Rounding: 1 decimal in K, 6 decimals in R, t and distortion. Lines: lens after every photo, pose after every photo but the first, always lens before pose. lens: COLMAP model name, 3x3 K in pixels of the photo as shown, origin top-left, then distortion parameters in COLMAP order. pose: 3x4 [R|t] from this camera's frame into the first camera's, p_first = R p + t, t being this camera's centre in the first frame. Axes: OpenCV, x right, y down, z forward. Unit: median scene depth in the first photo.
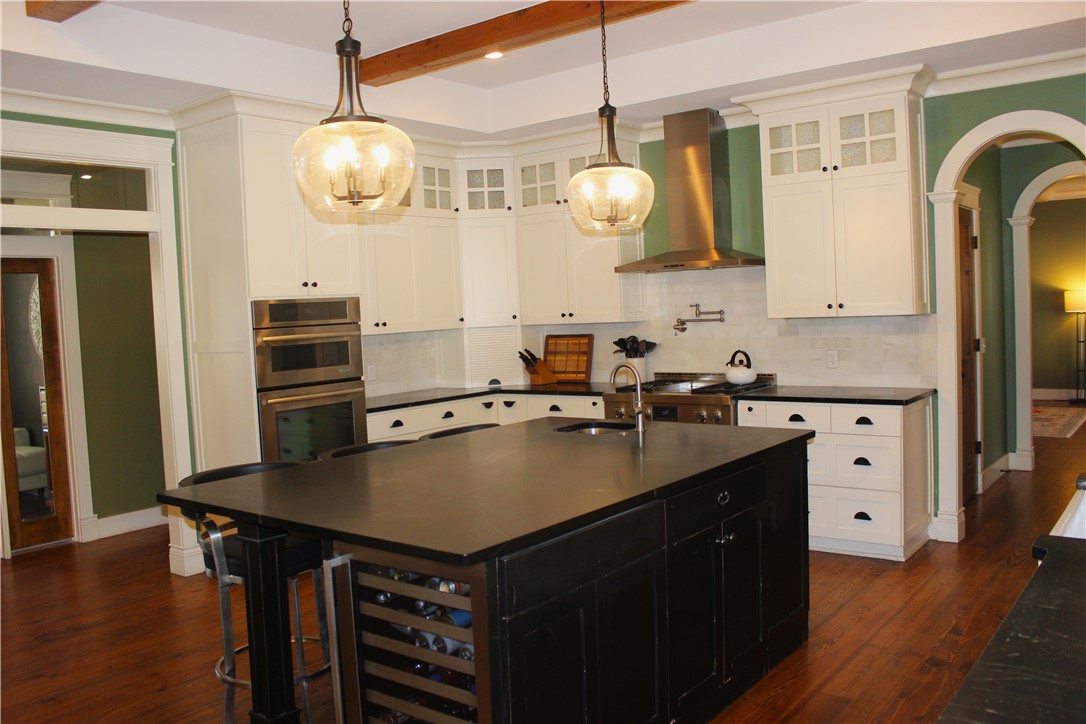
lens RADIAL K [[927.0, 0, 543.0], [0, 927.0, 362.0], [0, 0, 1]] dist [-0.038444, -0.002041]
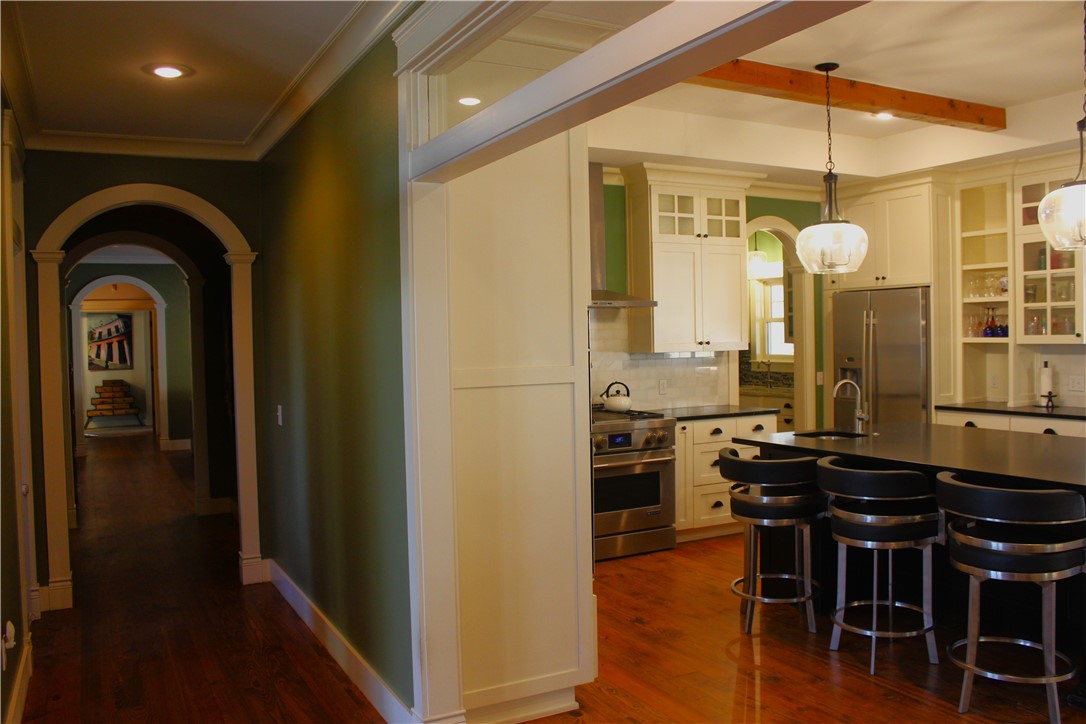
lens RADIAL K [[927.0, 0, 543.0], [0, 927.0, 362.0], [0, 0, 1]] dist [-0.038444, -0.002041]
pose [[0.419026, 0.004260, 0.907964, -0.953109], [0.065388, 0.997251, -0.034856, -0.003682], [-0.905617, 0.073975, 0.417596, 0.674002]]
